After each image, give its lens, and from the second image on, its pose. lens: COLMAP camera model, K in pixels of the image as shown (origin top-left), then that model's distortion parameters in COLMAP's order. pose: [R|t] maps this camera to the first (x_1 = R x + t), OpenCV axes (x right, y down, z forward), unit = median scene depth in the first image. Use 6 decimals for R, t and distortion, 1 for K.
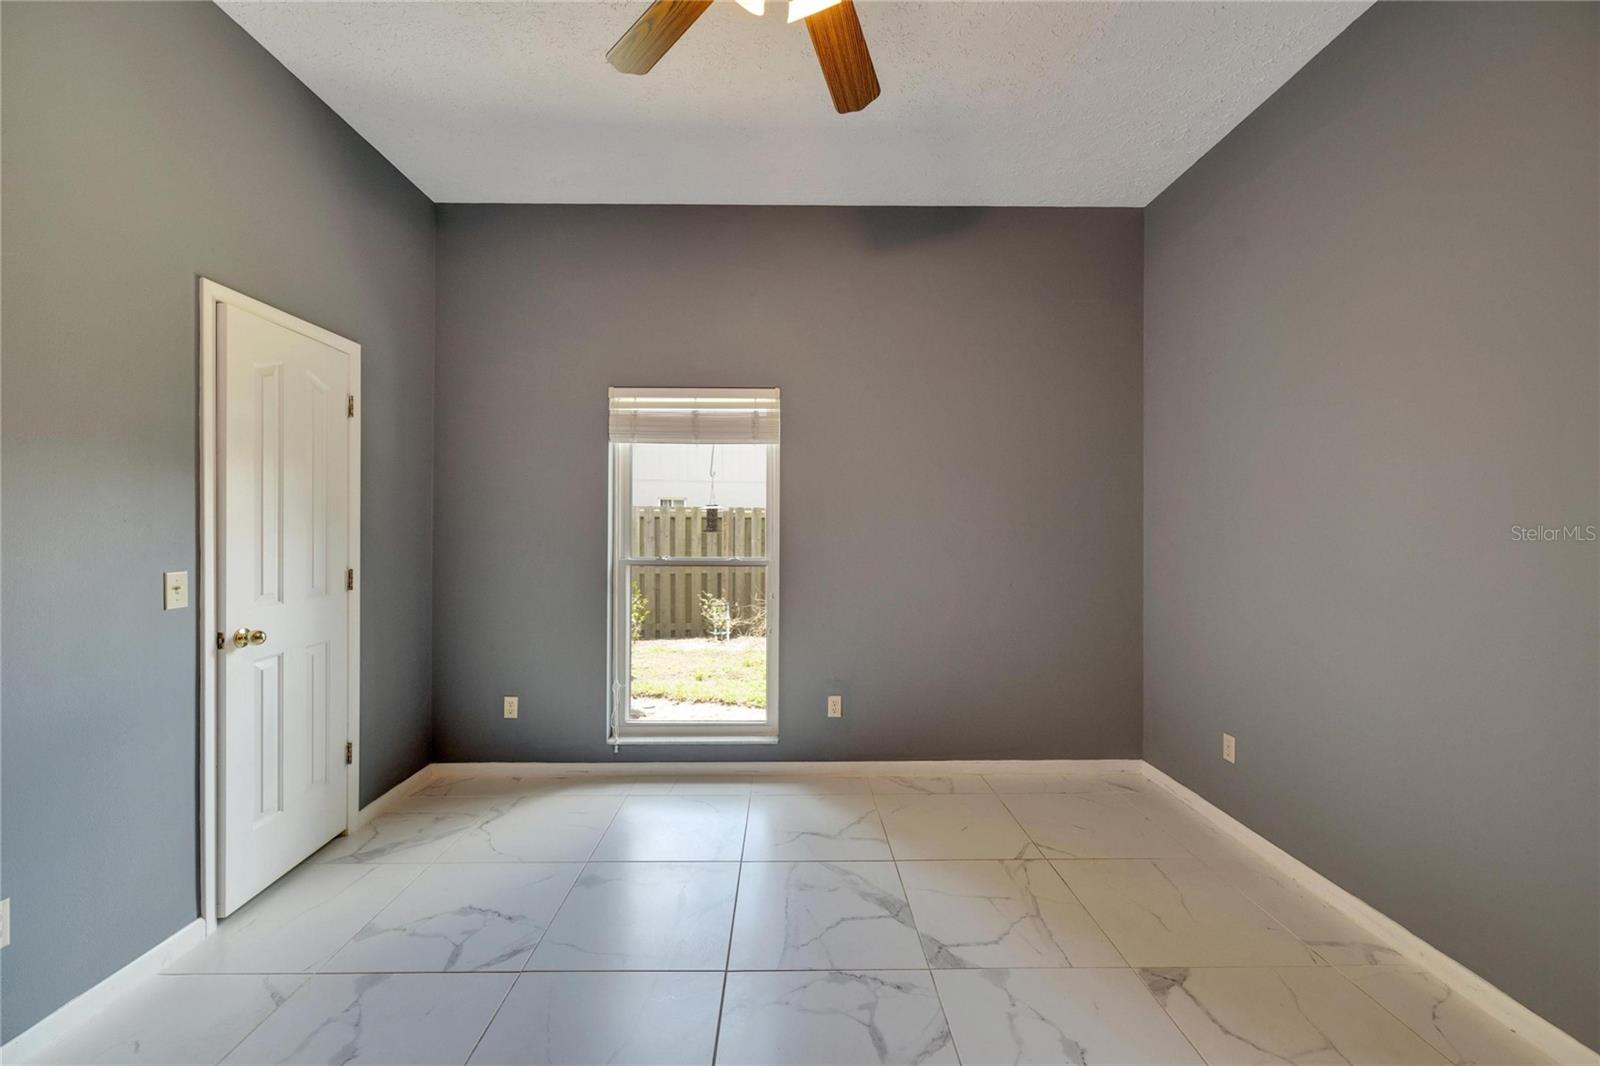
lens RADIAL K [[612.9, 0, 799.7], [0, 612.9, 521.4], [0, 0, 1]] dist [0.001937, 0.000130]
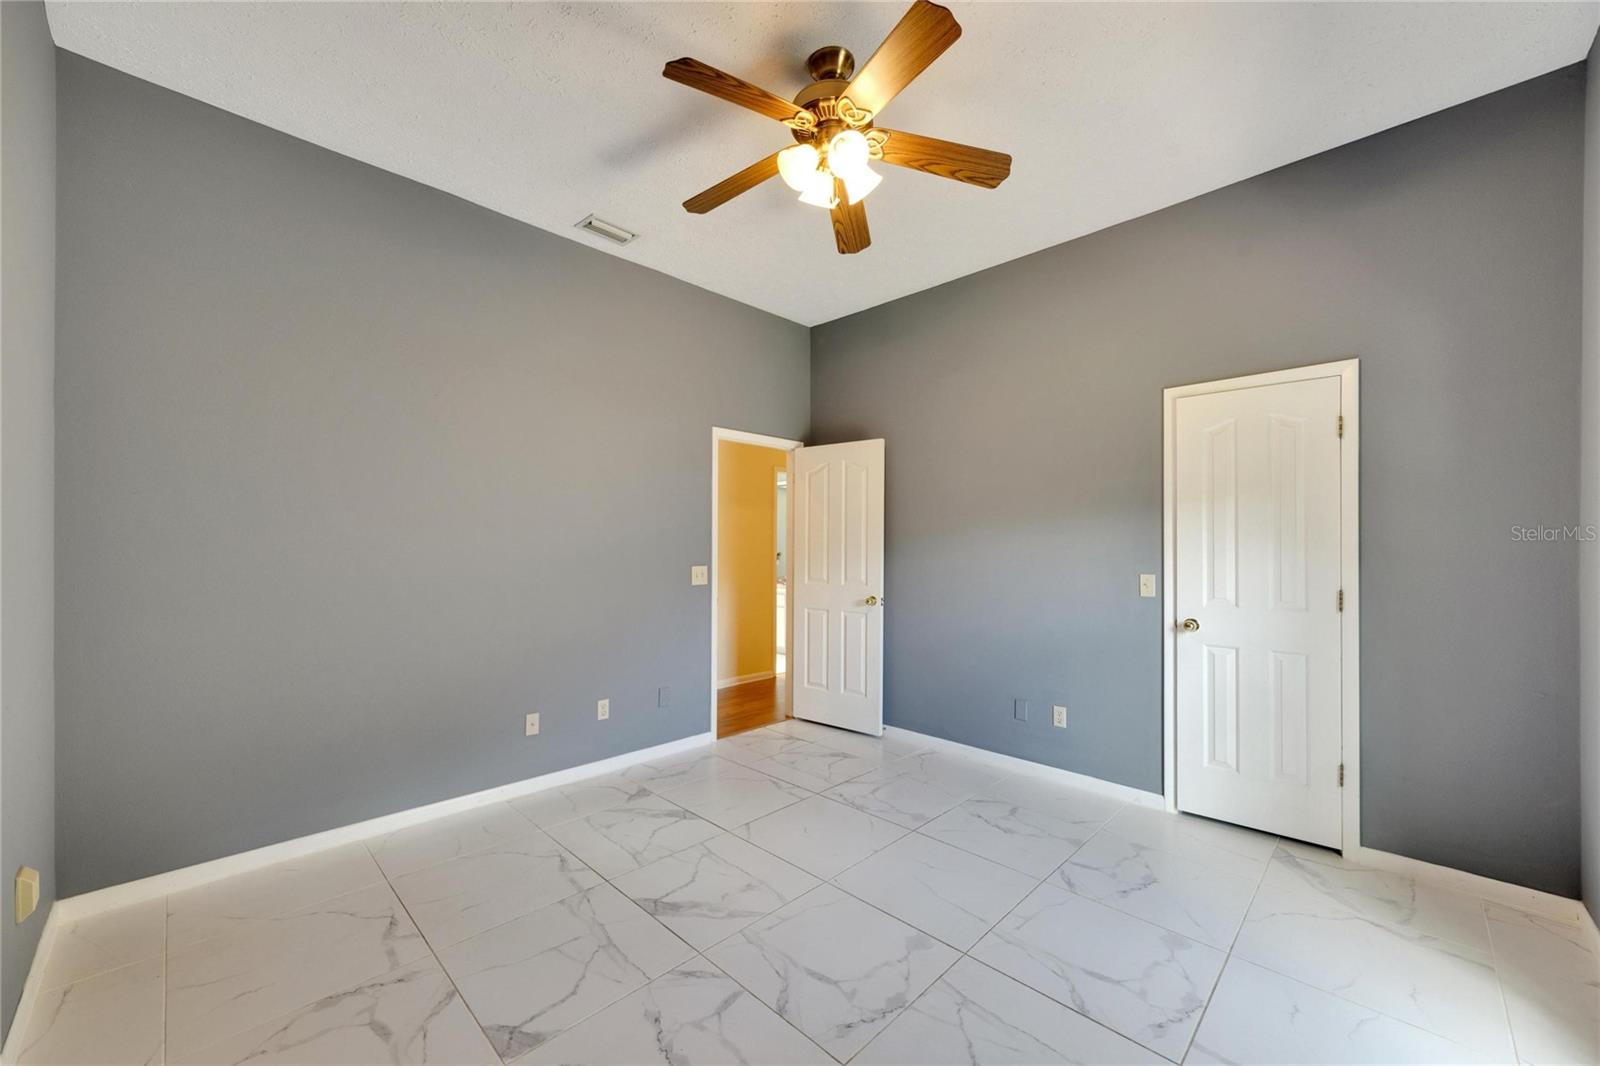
lens RADIAL K [[618.5, 0, 792.4], [0, 618.5, 545.8], [0, 0, 1]] dist [-0.000557, 0.000150]
pose [[-0.717663, -0.003735, -0.696380, 0.491204], [0.003308, 0.999956, -0.008771, 0.008963], [0.696383, -0.008598, -0.717619, 0.894333]]
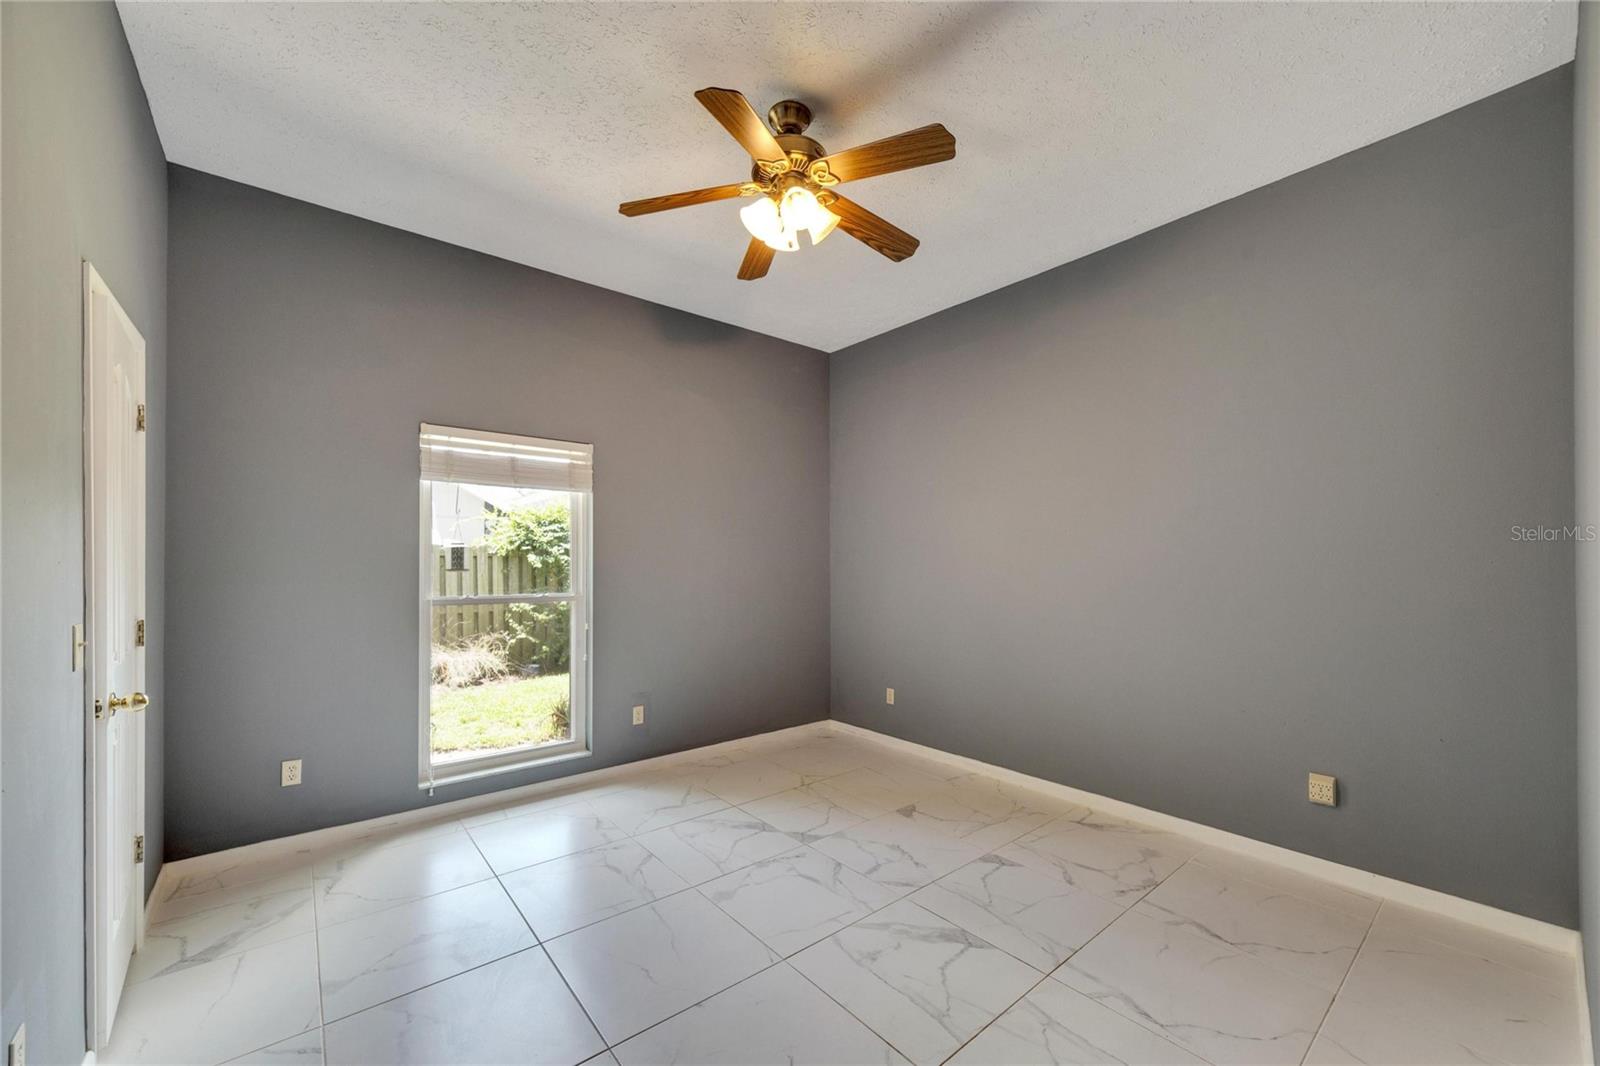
lens RADIAL K [[618.5, 0, 792.4], [0, 618.5, 545.8], [0, 0, 1]] dist [-0.000557, 0.000150]
pose [[0.785352, 0.015379, 0.618859, -0.466373], [-0.005769, 0.999830, -0.017524, -0.009893], [-0.619023, 0.010192, 0.785307, -0.141140]]
